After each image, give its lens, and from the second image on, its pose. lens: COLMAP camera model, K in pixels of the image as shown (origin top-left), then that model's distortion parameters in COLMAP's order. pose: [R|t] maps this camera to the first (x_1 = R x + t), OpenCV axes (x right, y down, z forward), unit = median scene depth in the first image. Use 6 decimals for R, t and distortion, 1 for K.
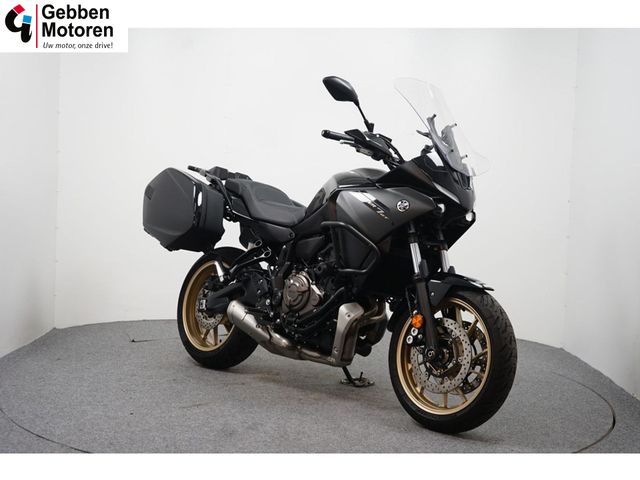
lens RADIAL K [[918.2, 0, 321.3], [0, 918.2, 239.3], [0, 0, 1]] dist [0.010315, 0.000000]
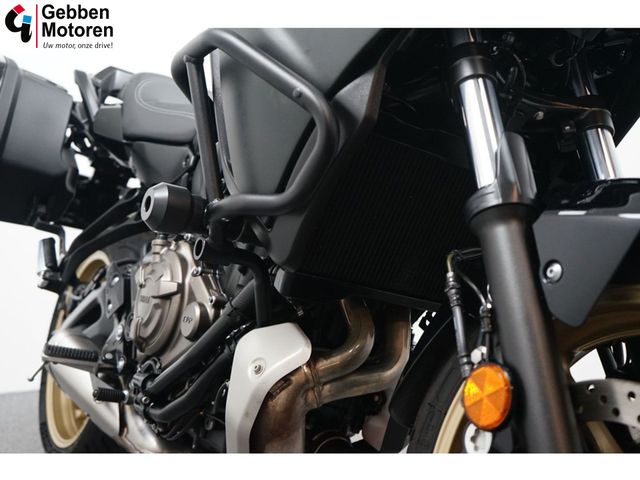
lens RADIAL K [[769.3, 0, 320.4], [0, 769.3, 234.2], [0, 0, 1]] dist [-0.061392, 0.000000]
pose [[0.979847, -0.026795, -0.197944, 0.102048], [0.009052, 0.995900, -0.090006, 0.066330], [0.199544, 0.086401, 0.976072, 0.806587]]
